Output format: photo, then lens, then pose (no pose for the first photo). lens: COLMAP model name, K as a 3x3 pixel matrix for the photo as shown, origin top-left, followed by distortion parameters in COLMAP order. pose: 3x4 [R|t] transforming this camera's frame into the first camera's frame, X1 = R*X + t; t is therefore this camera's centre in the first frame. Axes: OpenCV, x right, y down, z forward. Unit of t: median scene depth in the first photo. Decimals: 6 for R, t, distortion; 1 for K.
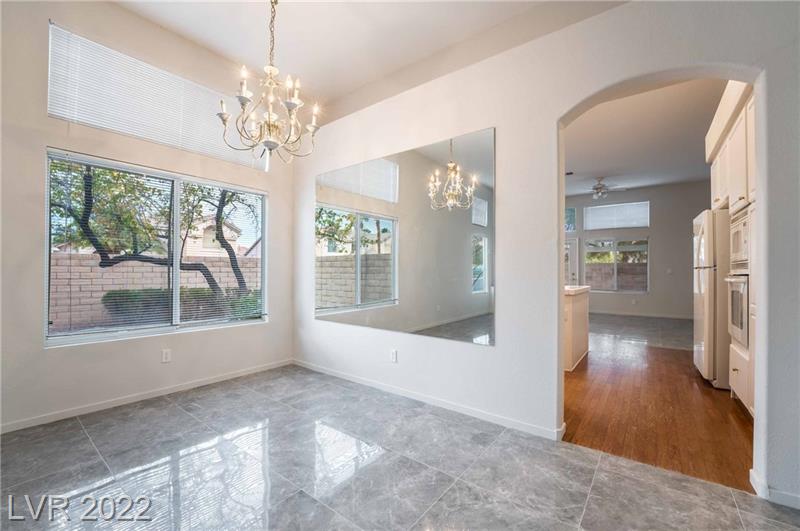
lens RADIAL K [[330.8, 0, 395.8], [0, 330.8, 268.5], [0, 0, 1]] dist [-0.018452, -0.000079]
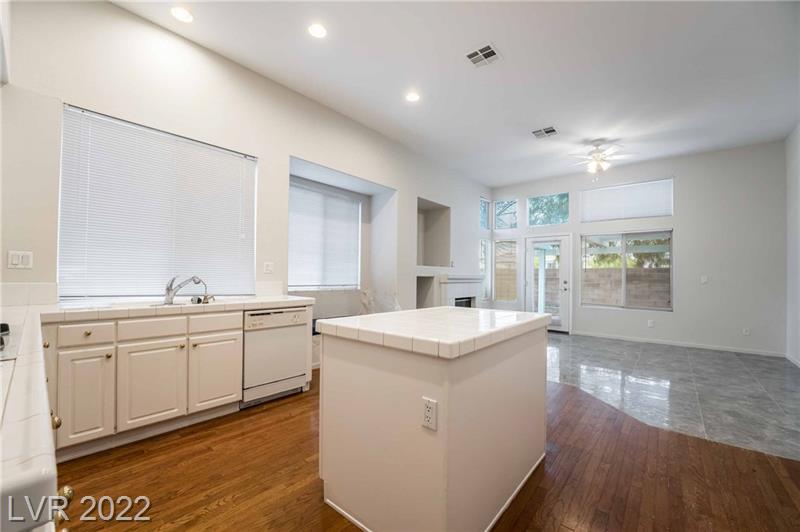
lens RADIAL K [[324.9, 0, 400.6], [0, 324.9, 273.8], [0, 0, 1]] dist [-0.026397, 0.000223]
pose [[0.999362, 0.005915, -0.035211, 0.122144], [-0.005789, 0.999977, 0.003664, -0.001860], [0.035232, -0.003458, 0.999373, 0.167971]]
